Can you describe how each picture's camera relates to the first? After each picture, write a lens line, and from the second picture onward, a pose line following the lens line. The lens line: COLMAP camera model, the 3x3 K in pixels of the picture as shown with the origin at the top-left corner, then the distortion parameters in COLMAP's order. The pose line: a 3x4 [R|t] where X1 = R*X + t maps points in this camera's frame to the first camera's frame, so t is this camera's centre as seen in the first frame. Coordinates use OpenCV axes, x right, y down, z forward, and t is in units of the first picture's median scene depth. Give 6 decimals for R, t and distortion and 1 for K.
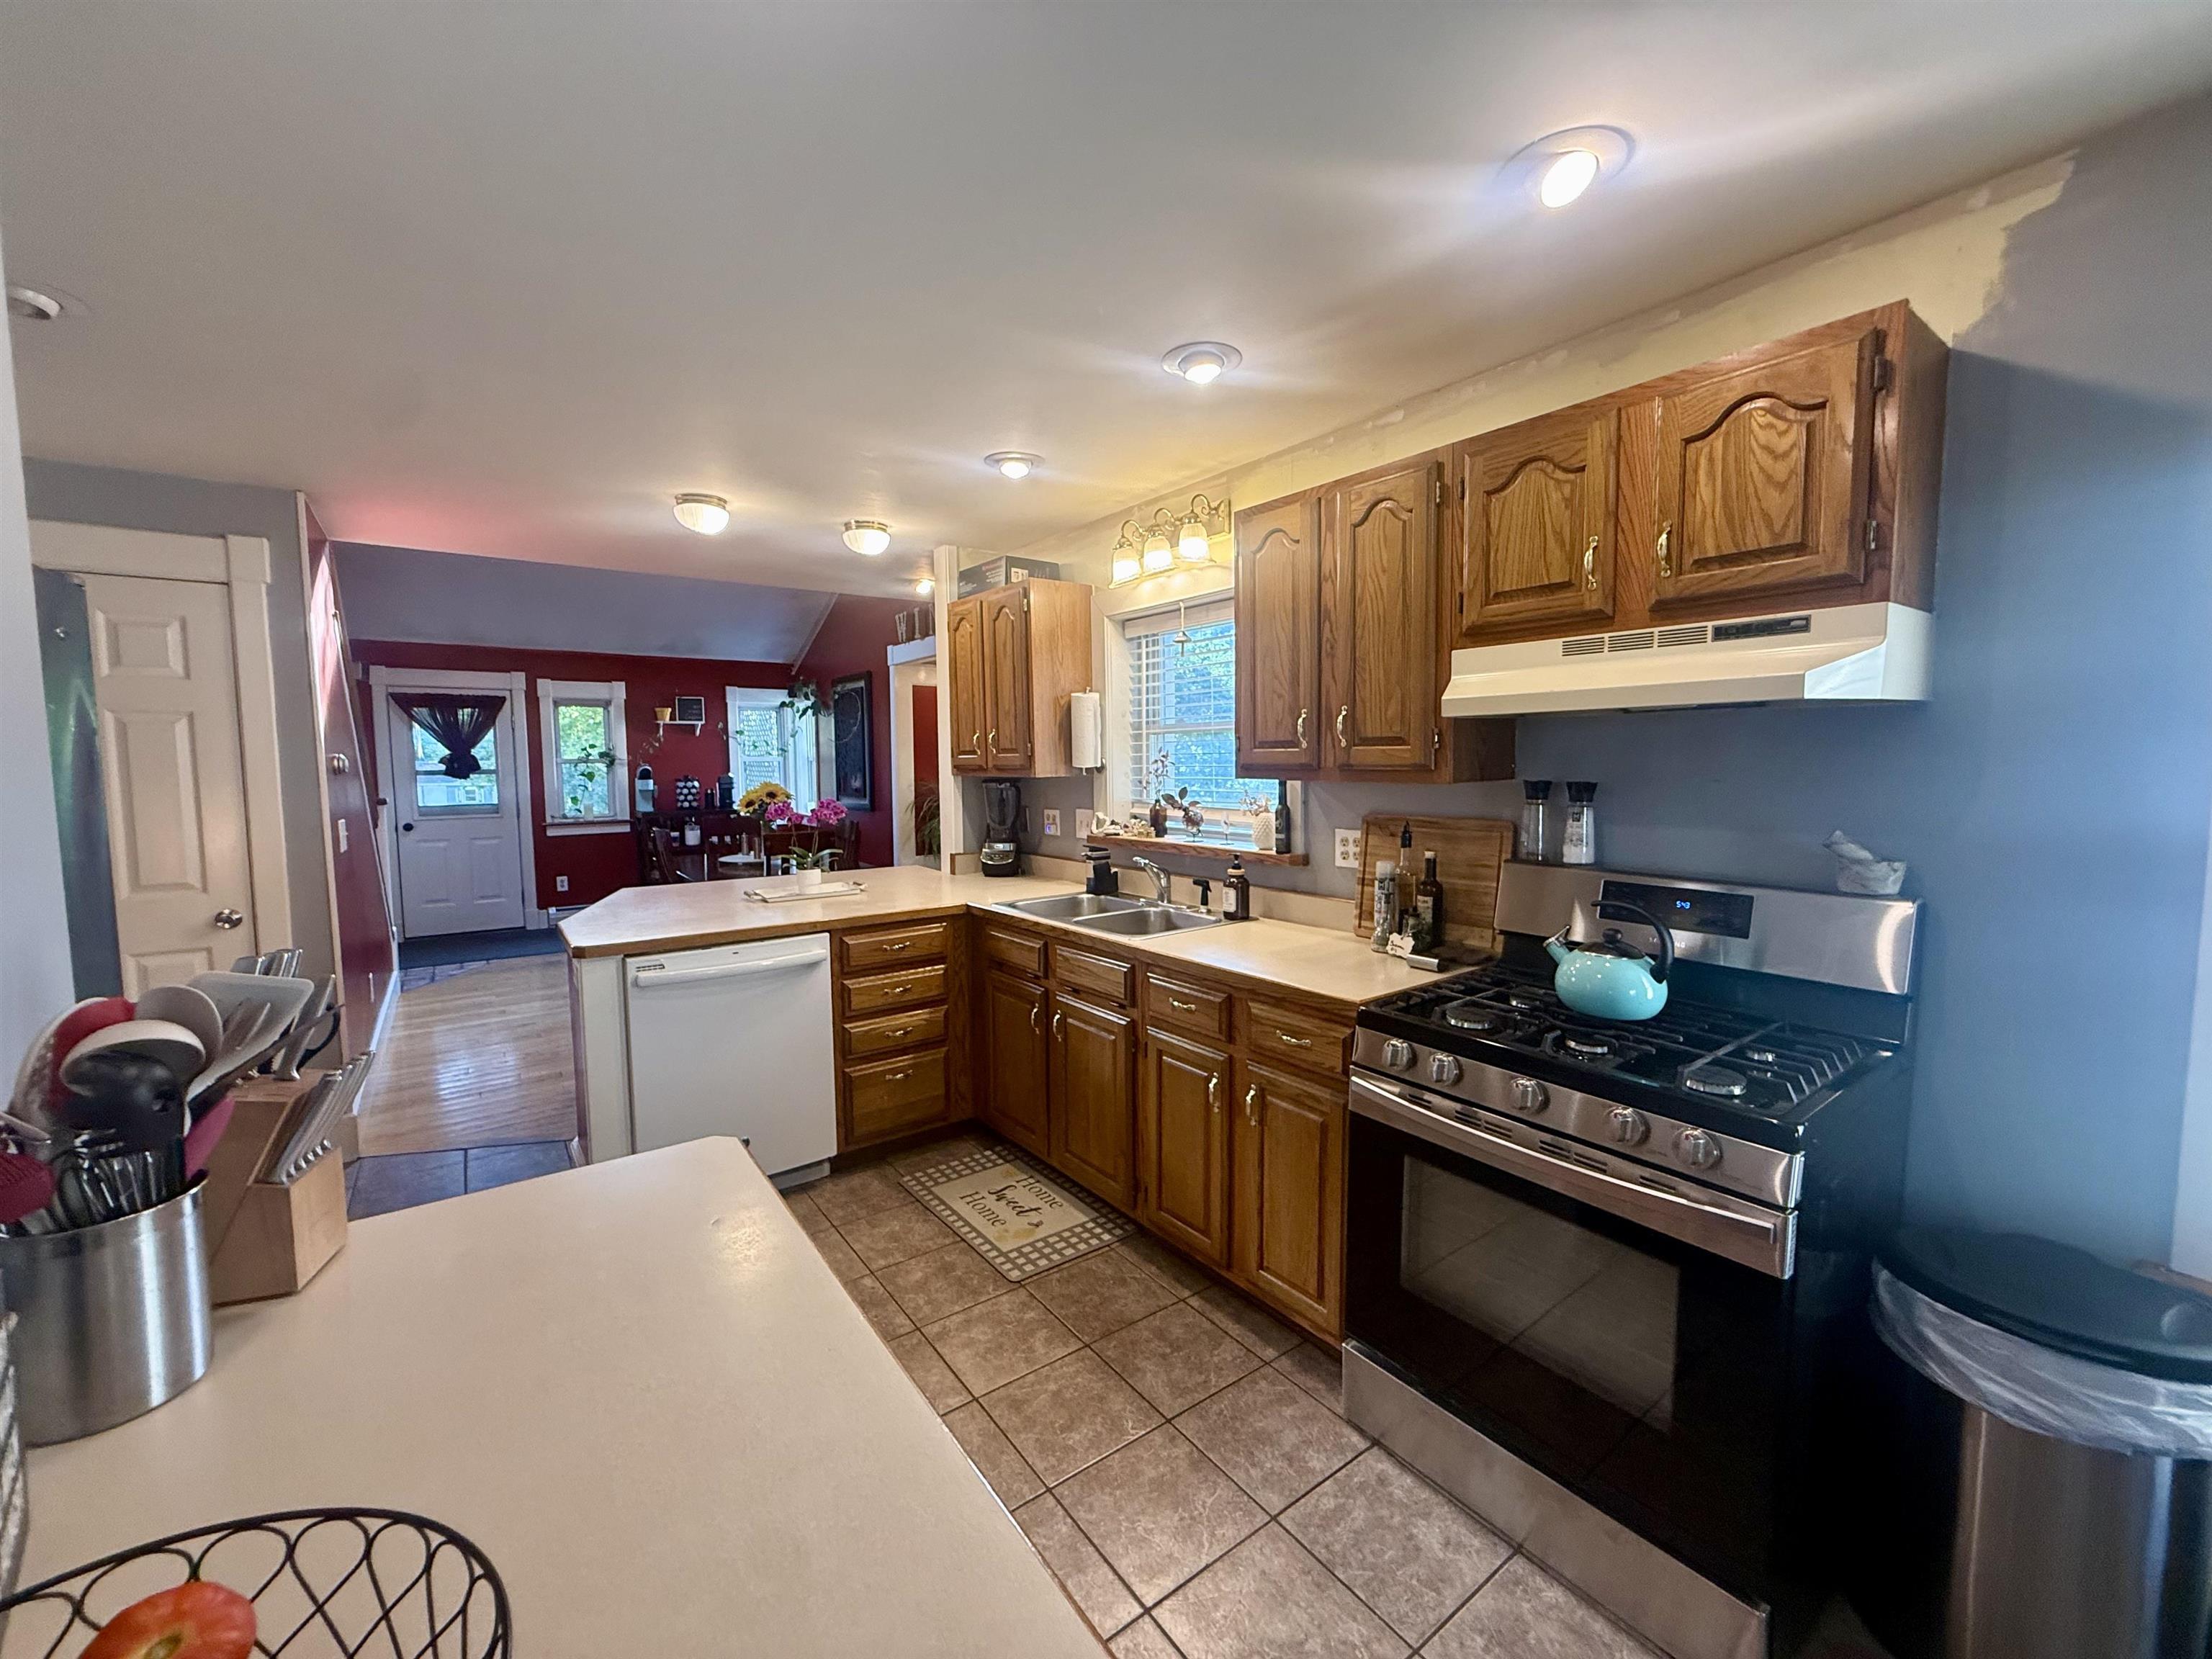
lens RADIAL K [[883.8, 0, 1104.6], [0, 883.8, 826.9], [0, 0, 1]] dist [0.000123, 0.000210]
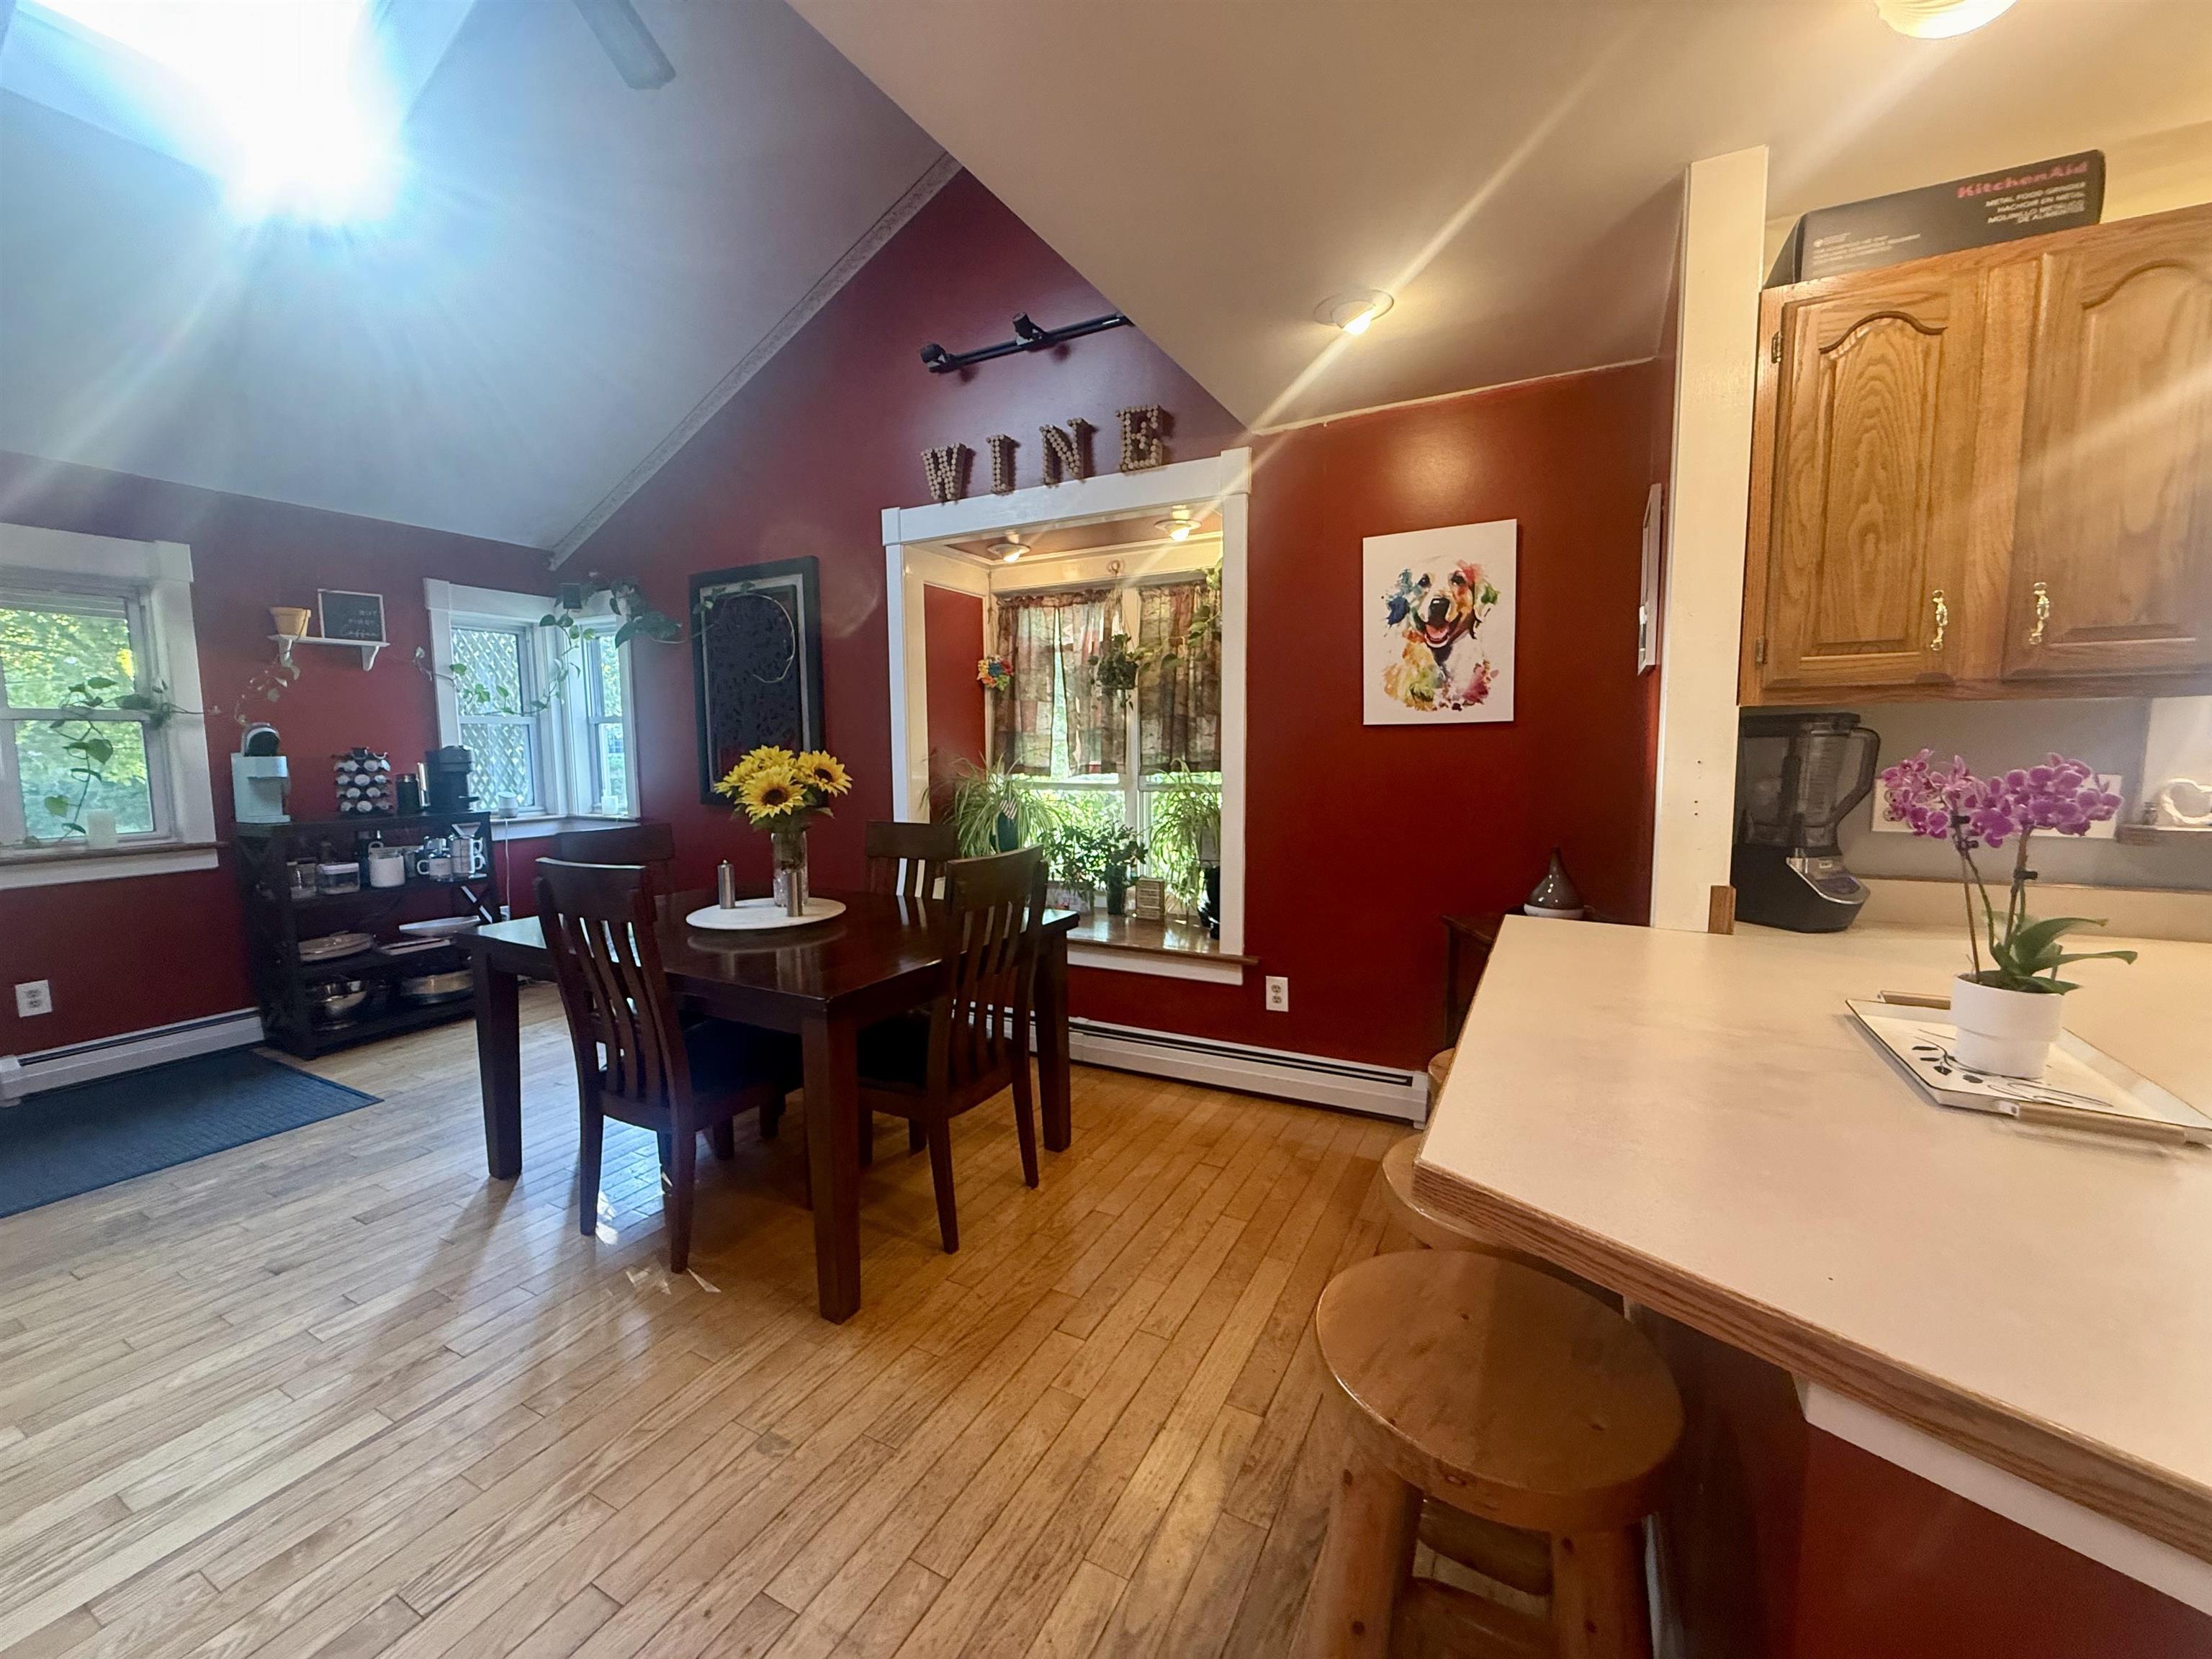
lens RADIAL K [[883.8, 0, 1101.5], [0, 883.8, 830.3], [0, 0, 1]] dist [0.000123, 0.000210]
pose [[0.903075, -0.041716, 0.427452, -0.313901], [0.034208, 0.999096, 0.025233, -0.010144], [-0.428118, -0.008165, 0.903686, 0.374171]]
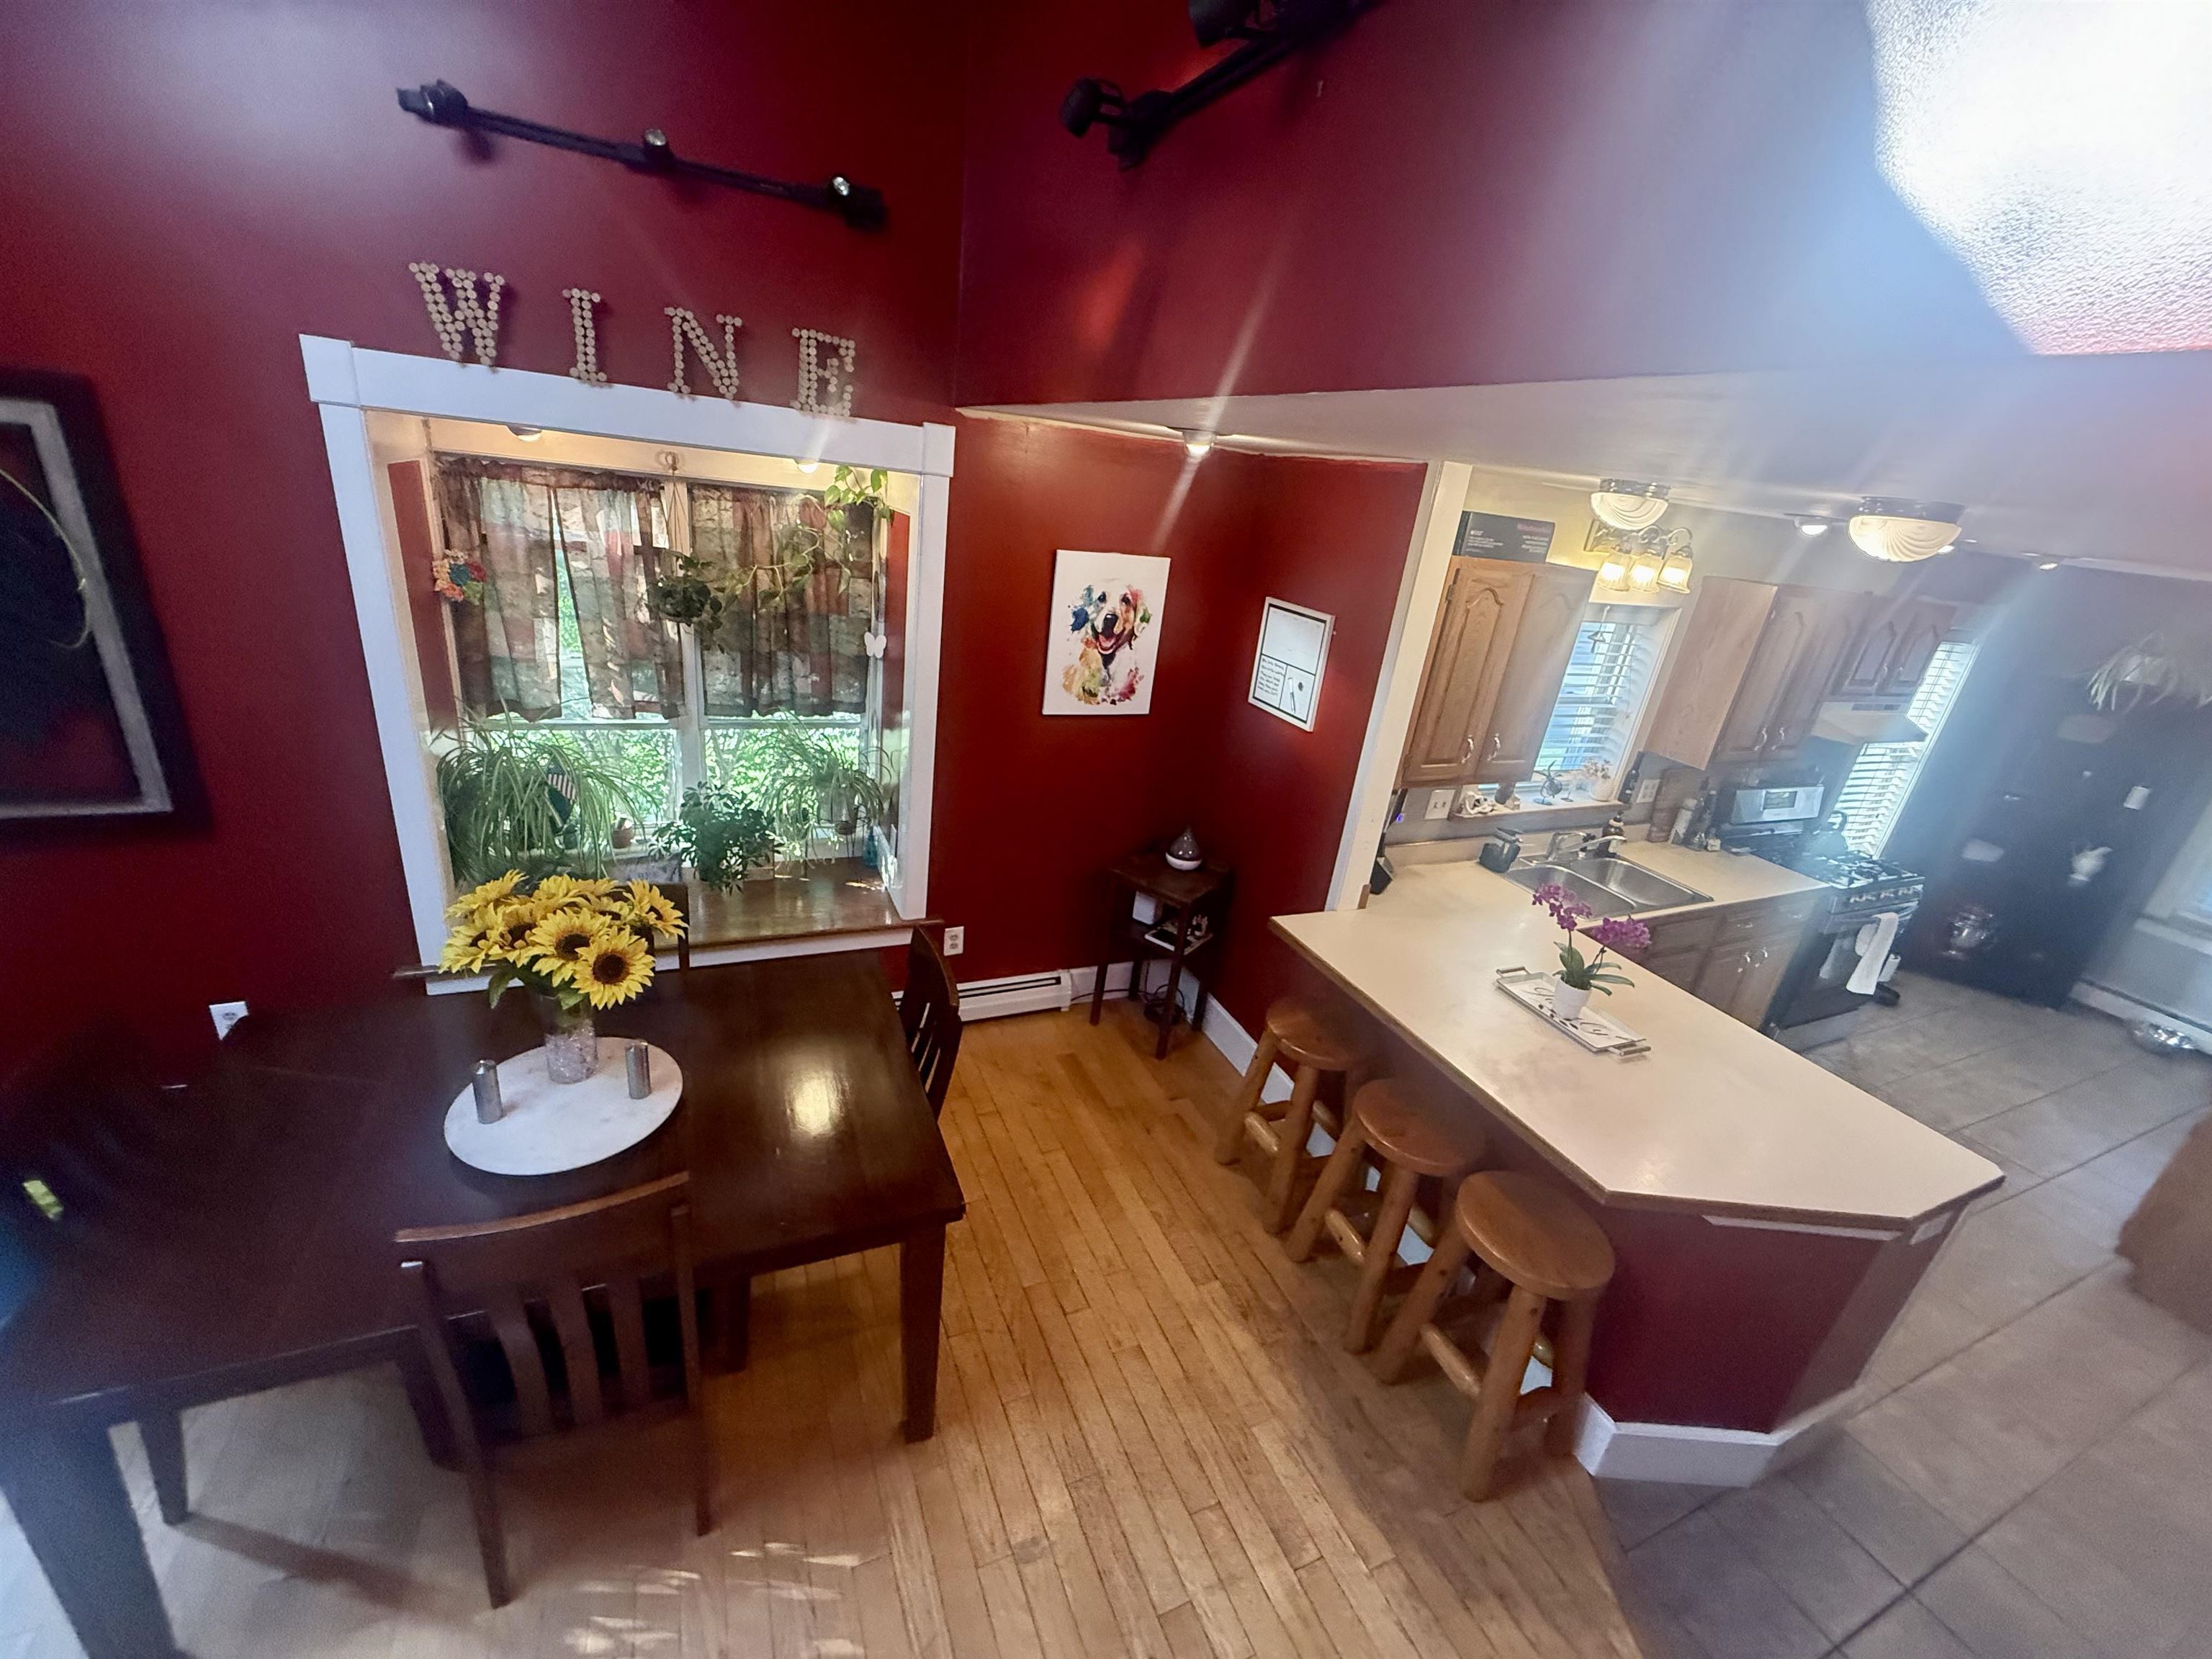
lens RADIAL K [[883.8, 0, 1098.0], [0, 883.8, 830.0], [0, 0, 1]] dist [0.000123, 0.000210]
pose [[0.214665, -0.328829, 0.919669, -0.454987], [-0.043332, 0.937486, 0.345314, -0.135291], [-0.975726, -0.113978, 0.186996, 0.549260]]
